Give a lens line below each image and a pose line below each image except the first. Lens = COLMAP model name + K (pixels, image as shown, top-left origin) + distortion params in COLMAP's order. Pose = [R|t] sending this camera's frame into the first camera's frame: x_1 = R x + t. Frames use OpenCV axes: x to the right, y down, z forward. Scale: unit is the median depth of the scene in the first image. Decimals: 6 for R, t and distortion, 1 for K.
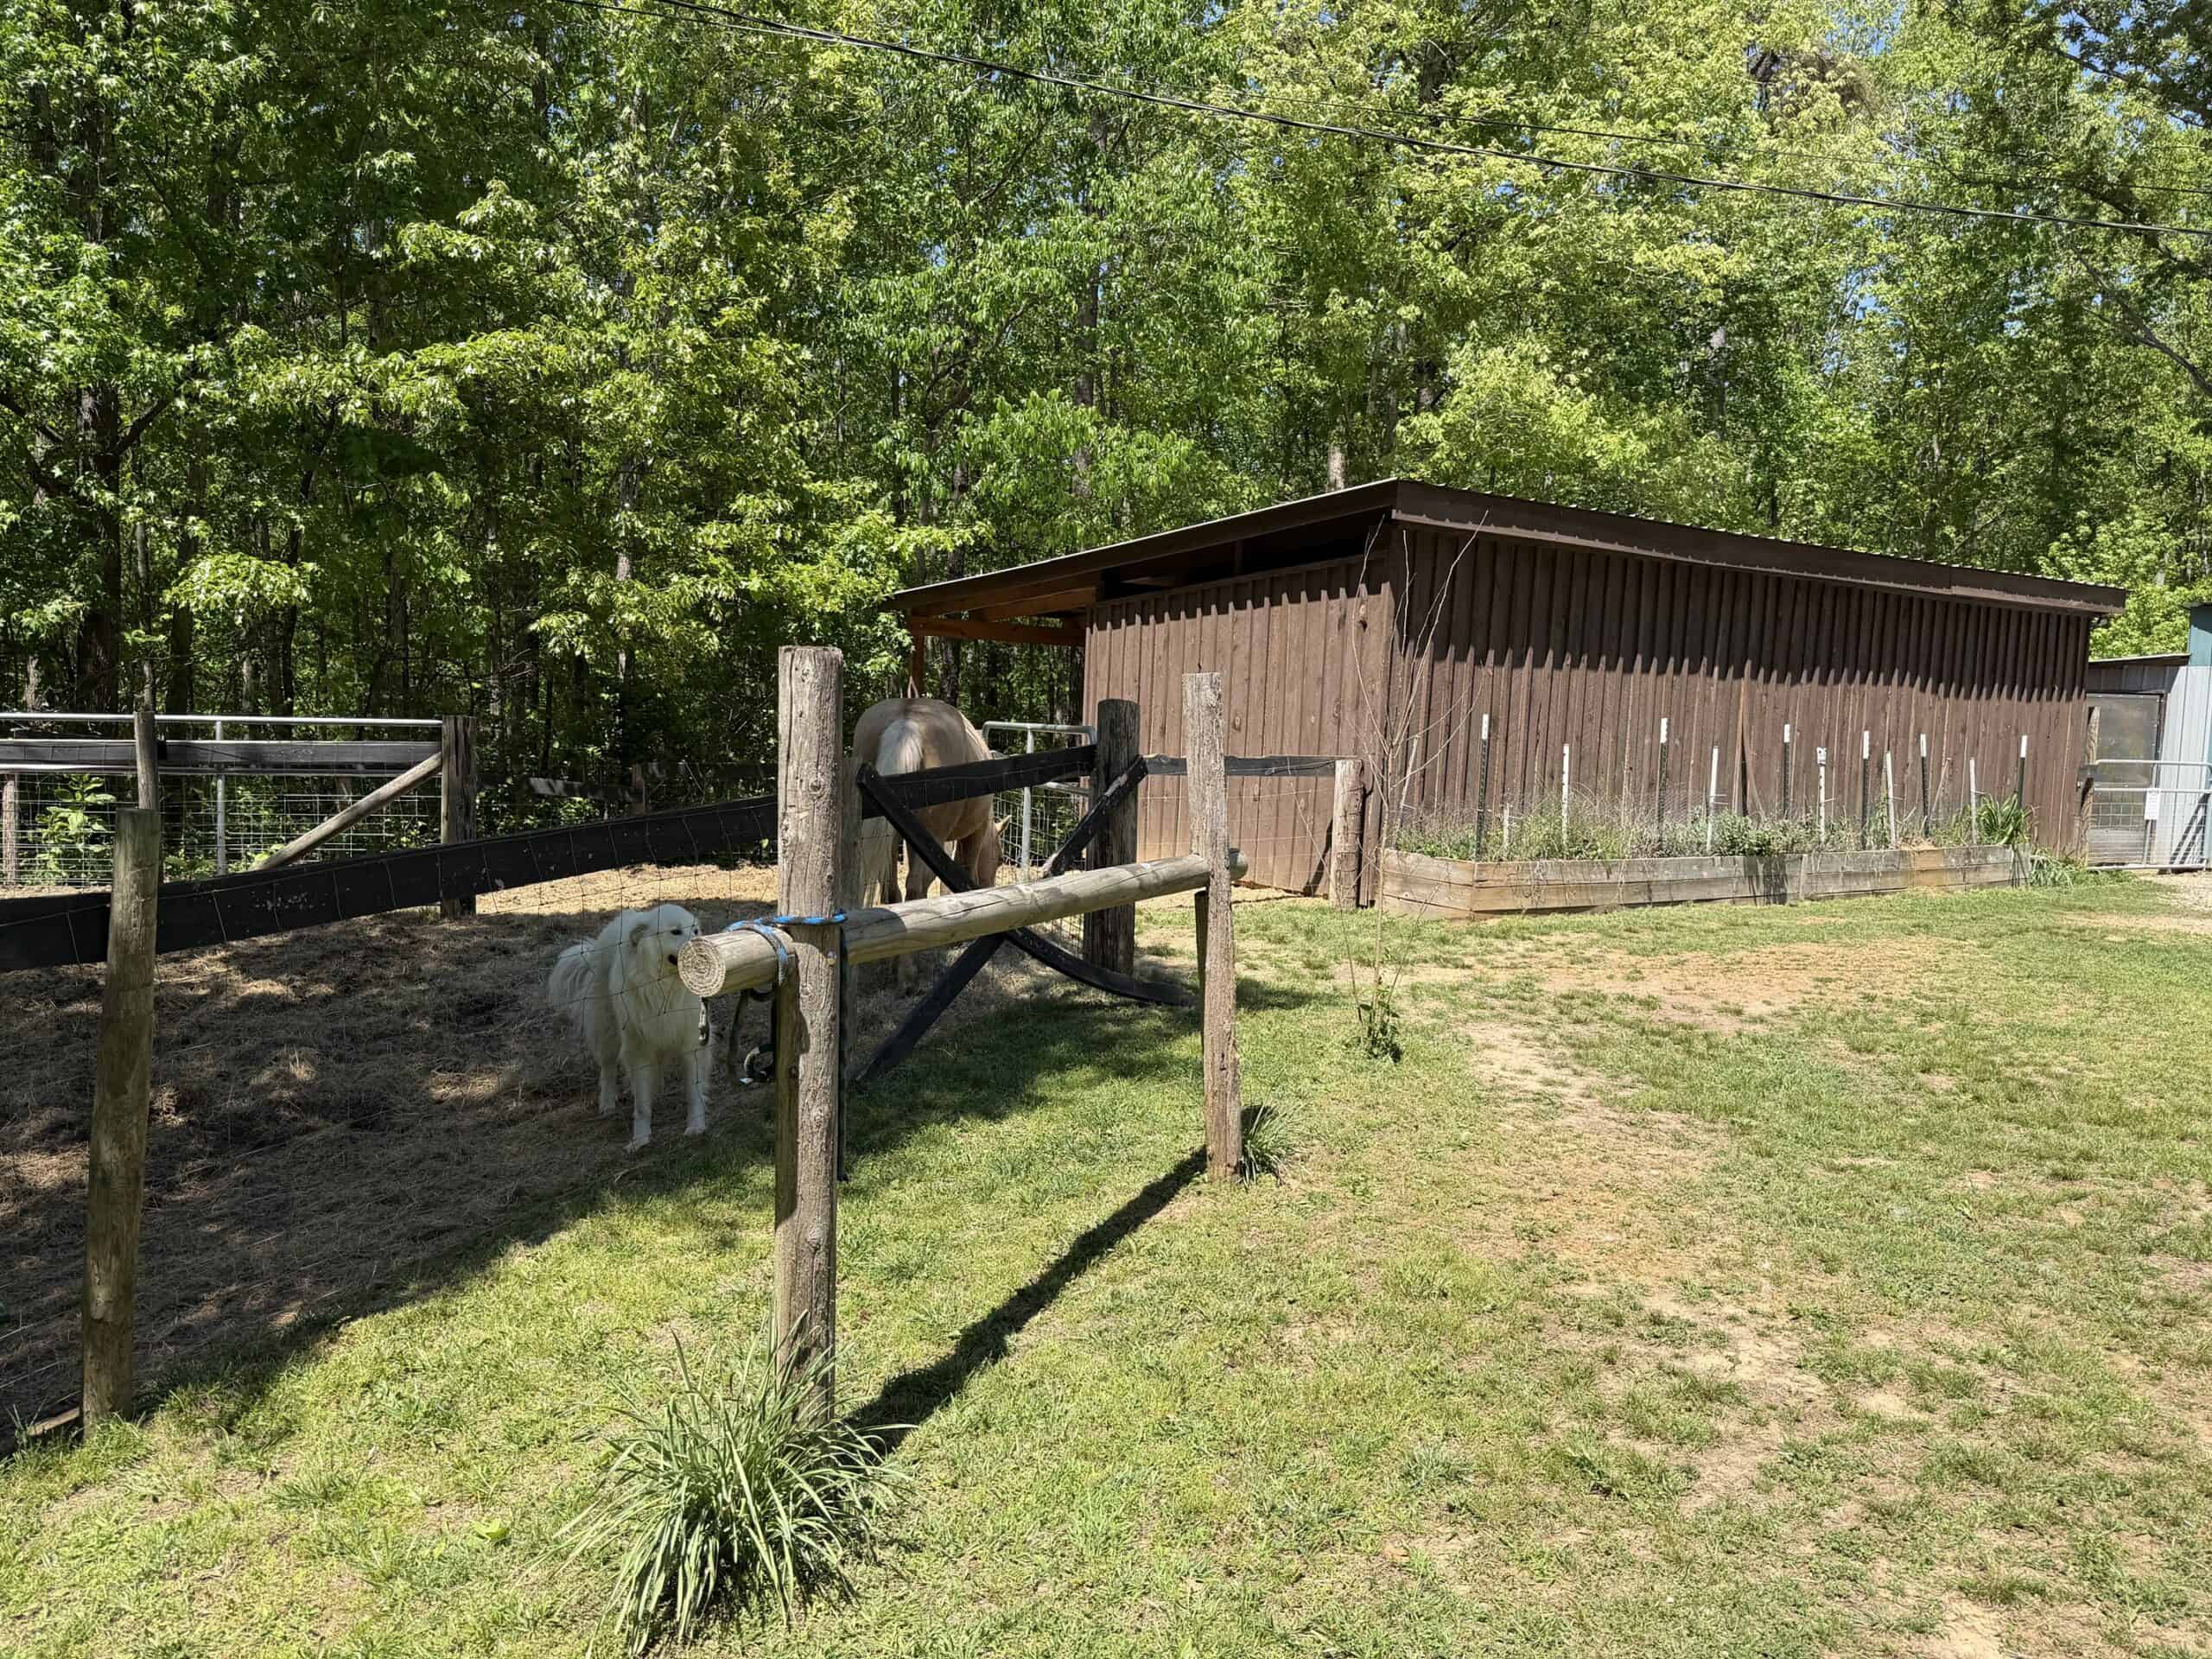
lens RADIAL K [[1599.4, 0, 1106.0], [0, 1599.4, 829.5], [0, 0, 1]] dist [0.051927, -0.141121]
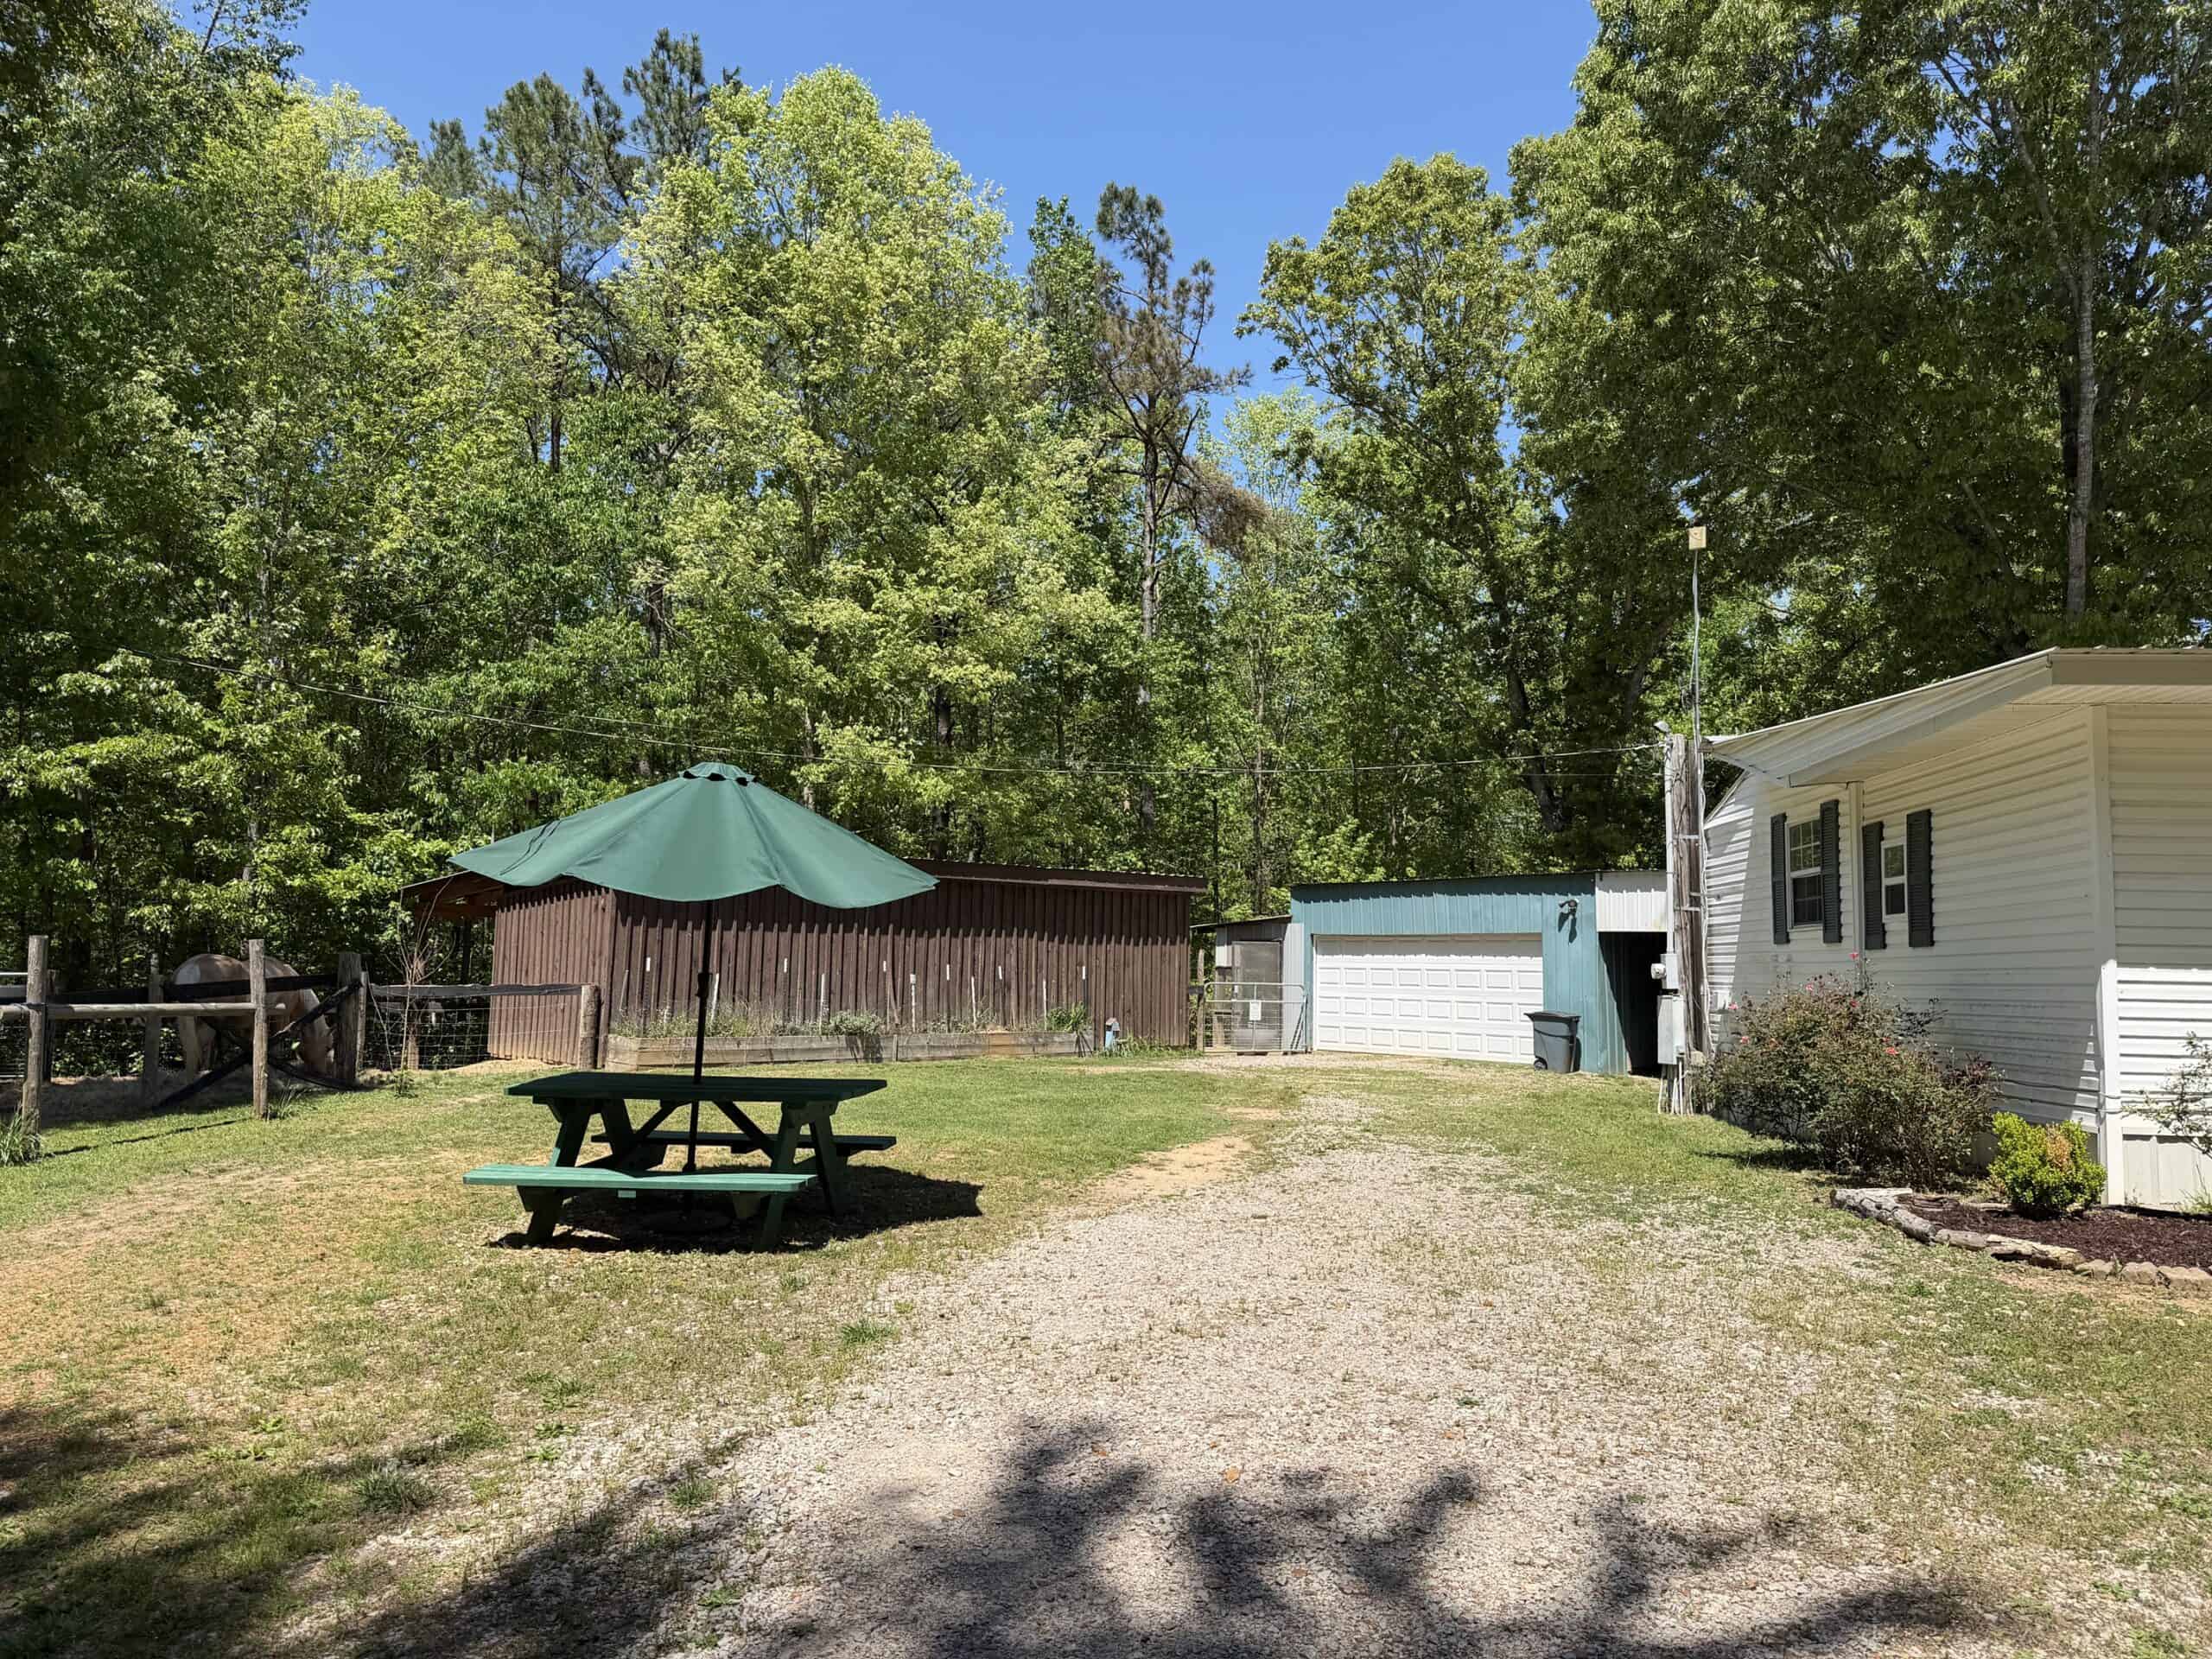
lens RADIAL K [[1575.4, 0, 1166.0], [0, 1575.4, 827.4], [0, 0, 1]] dist [0.075369, -0.123071]
pose [[0.989000, -0.002003, 0.147900, 0.415810], [0.025922, 0.986781, -0.159976, 0.066960], [-0.145625, 0.162050, 0.975978, -0.688278]]
